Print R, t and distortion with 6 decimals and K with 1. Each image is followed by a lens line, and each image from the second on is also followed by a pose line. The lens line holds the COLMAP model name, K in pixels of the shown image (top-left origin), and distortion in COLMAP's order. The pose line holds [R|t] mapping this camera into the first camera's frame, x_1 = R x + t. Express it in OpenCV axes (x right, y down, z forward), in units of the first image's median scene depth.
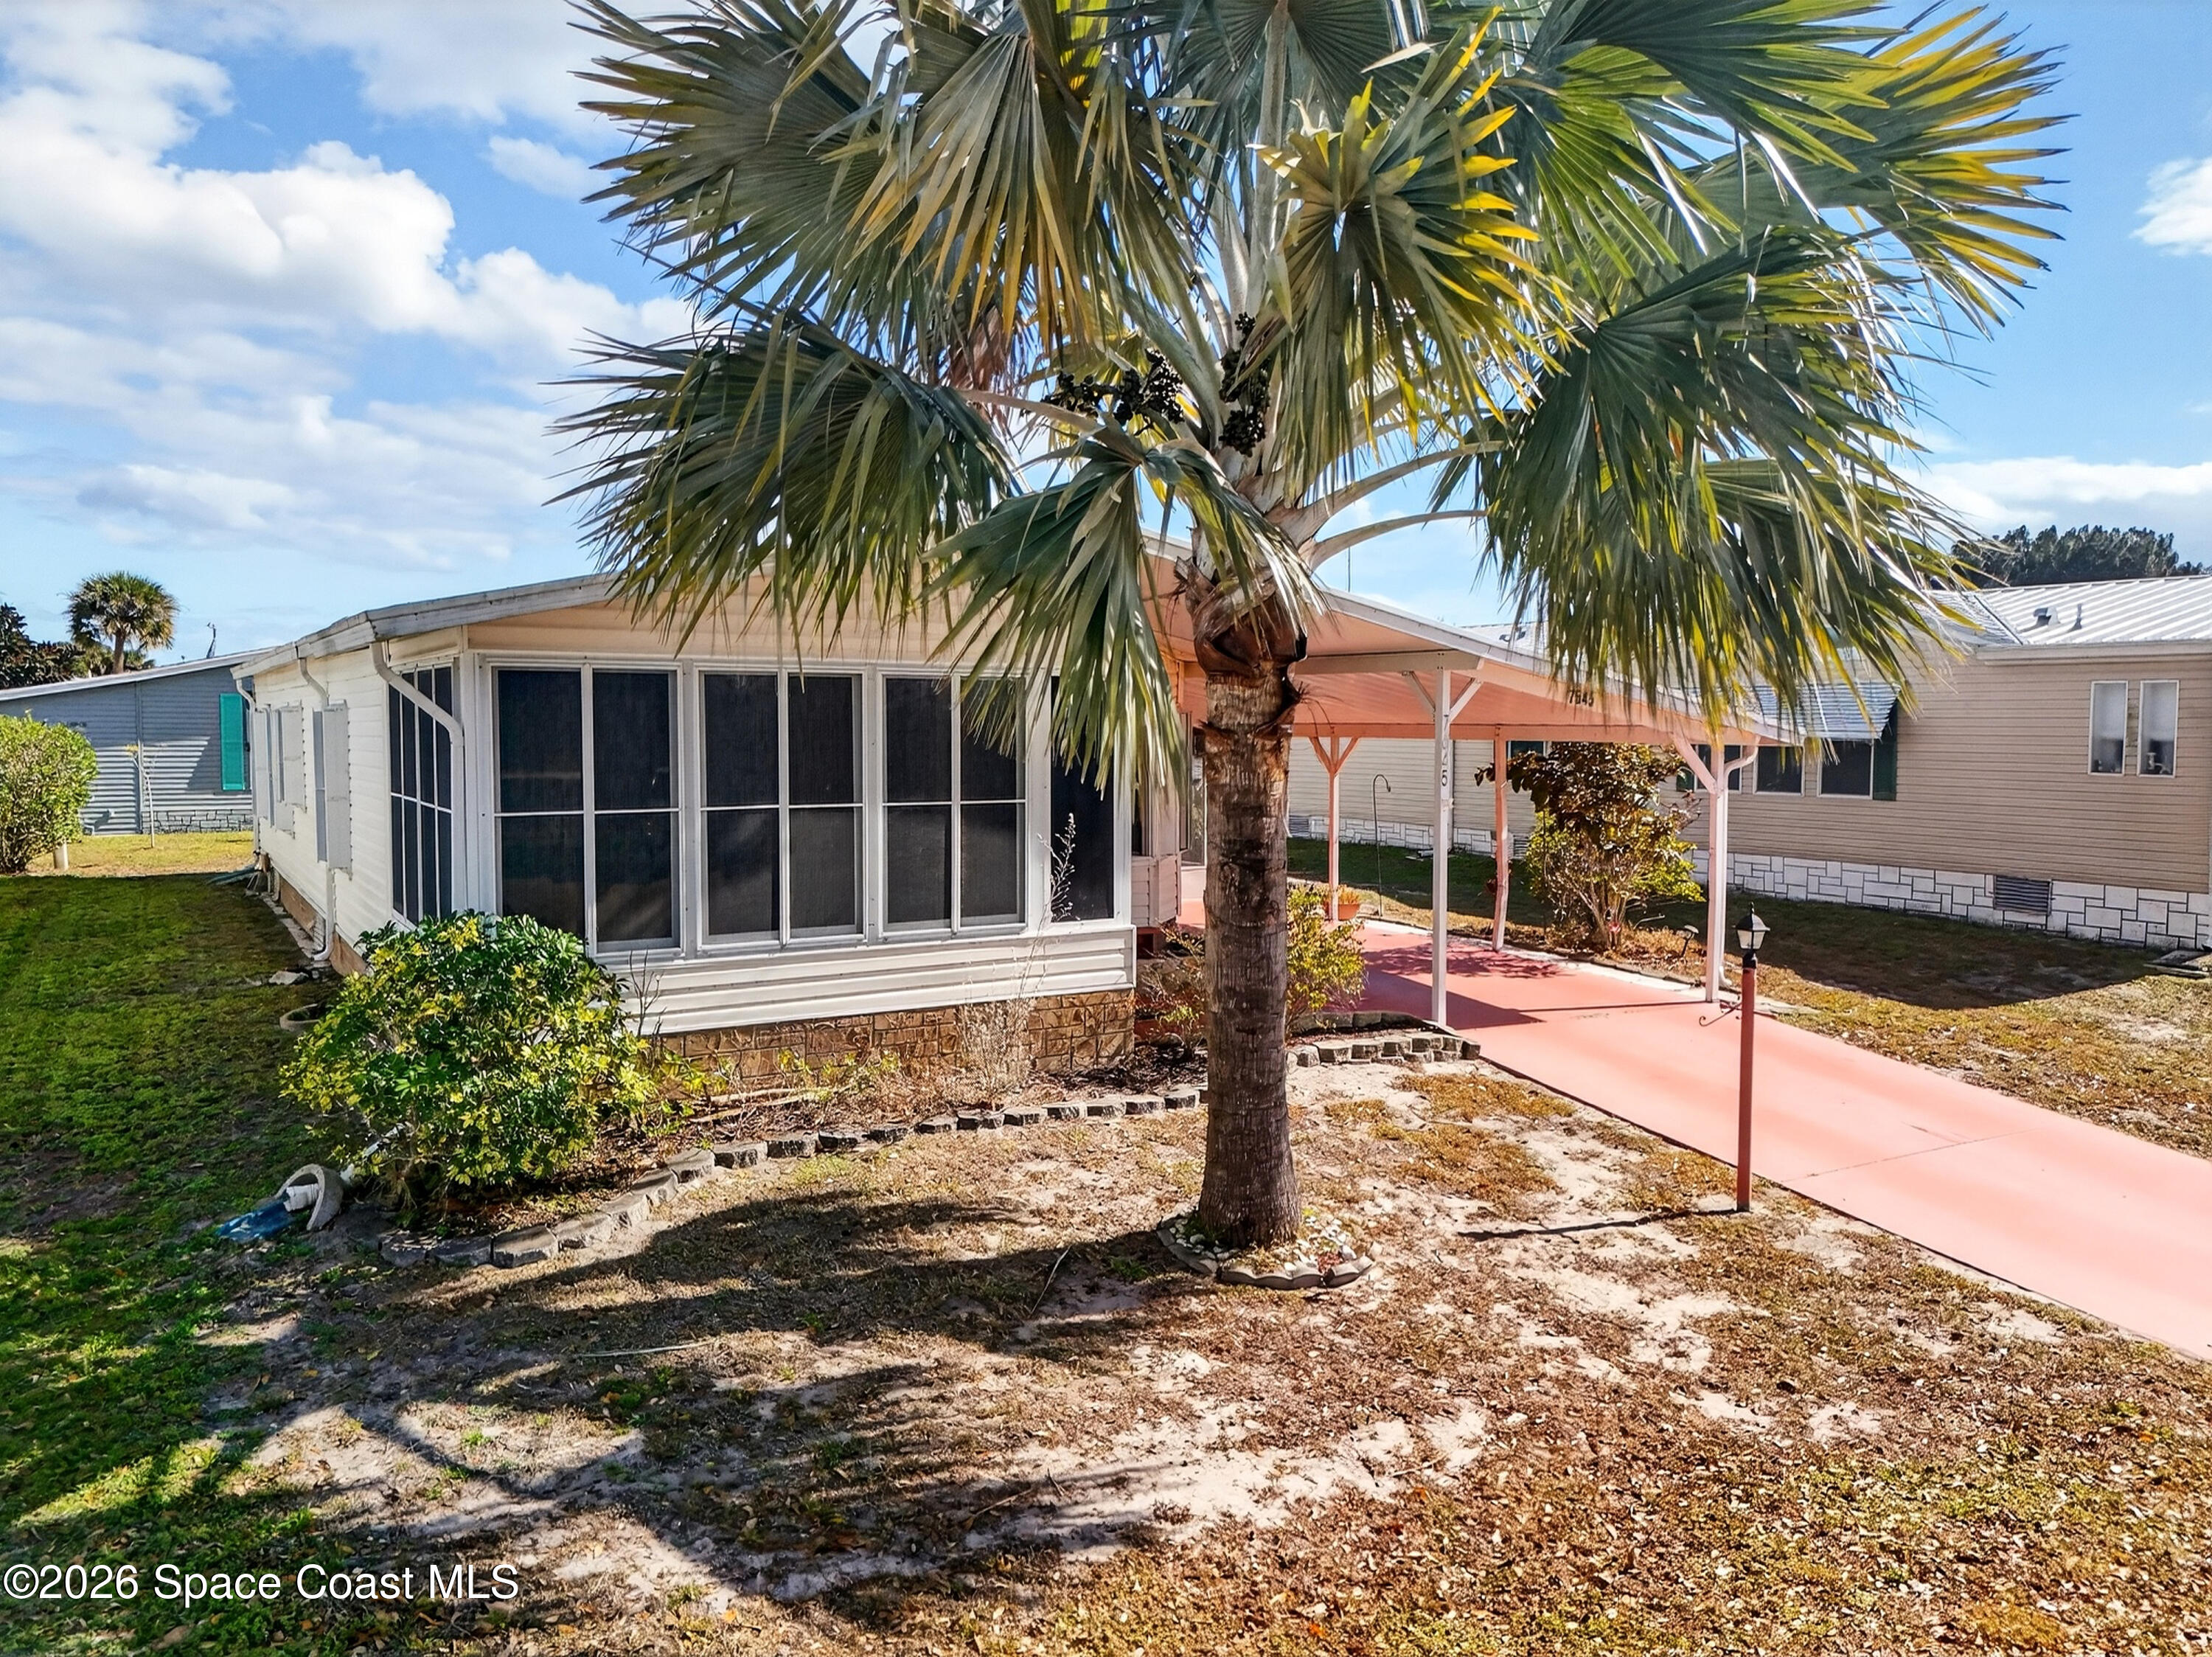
lens RADIAL K [[1666.9, 0, 1106.0], [0, 1666.9, 828.5], [0, 0, 1]] dist [0.036669, -0.002624]
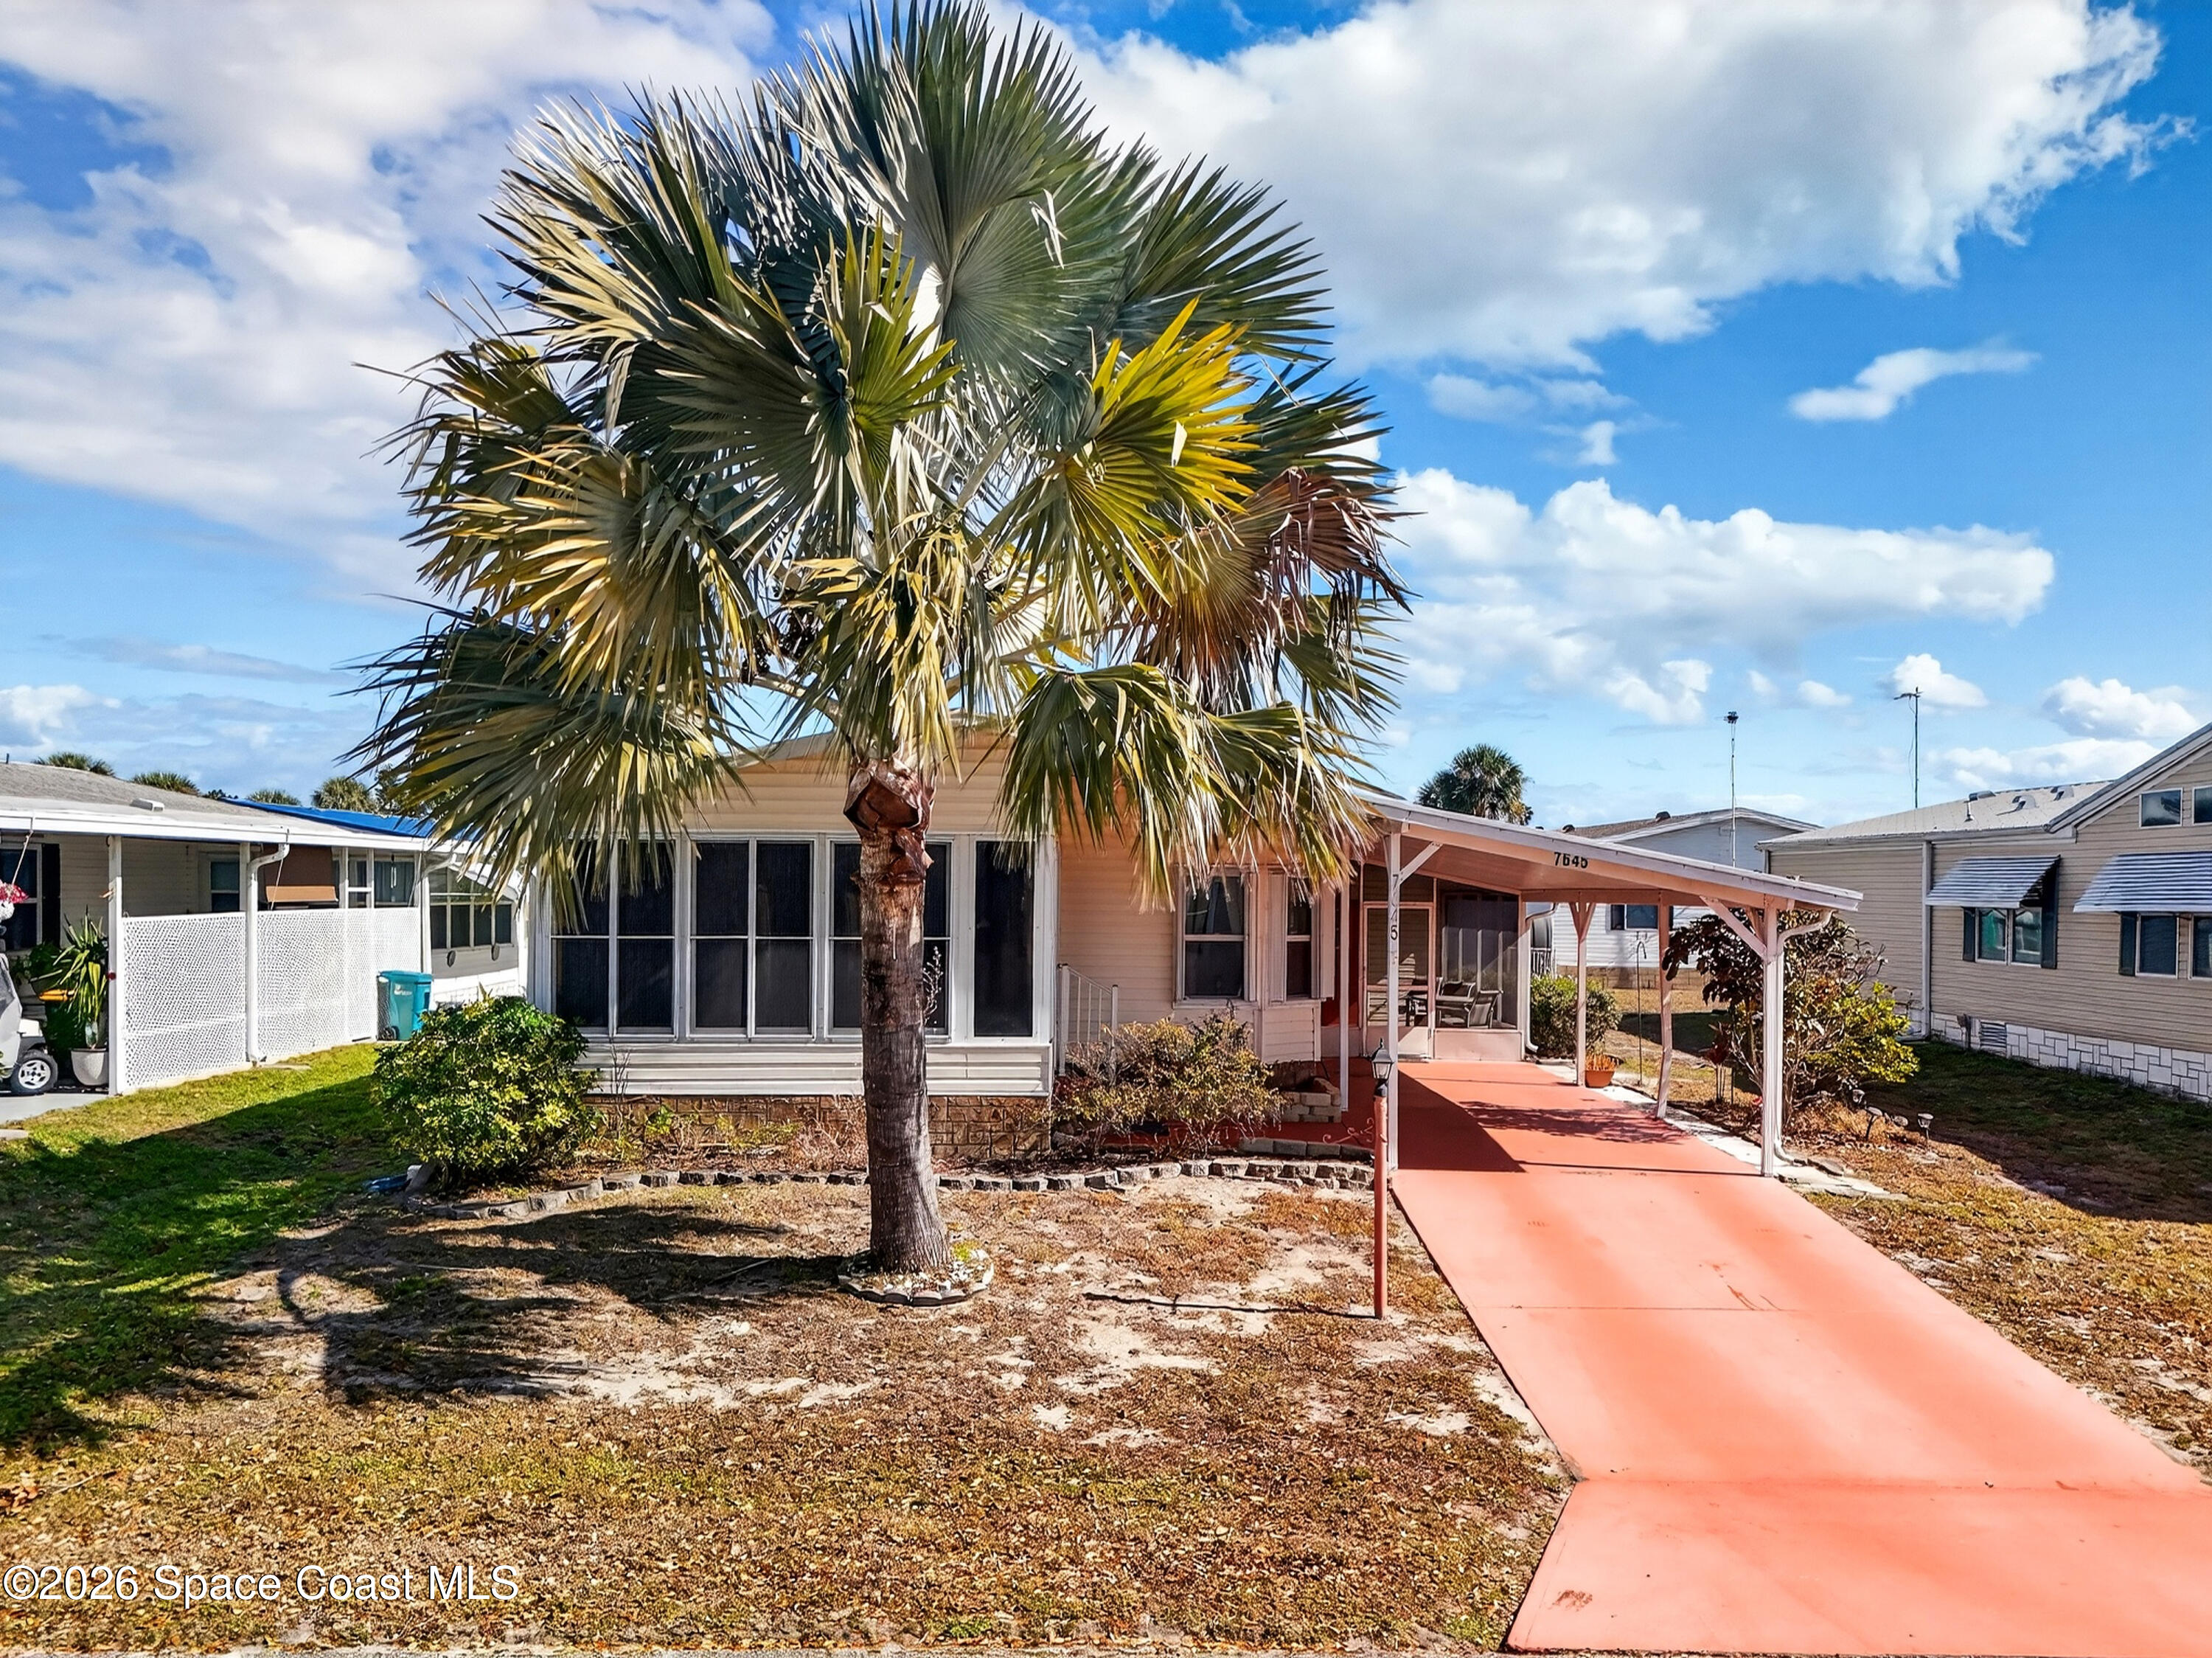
lens RADIAL K [[1726.5, 0, 1106.0], [0, 1726.5, 829.0], [0, 0, 1]] dist [0.028612, -0.011660]
pose [[0.869524, -0.012016, -0.493745, 0.923422], [-0.040449, 0.994613, -0.095440, 0.027510], [0.492232, 0.102959, 0.864353, -0.125322]]
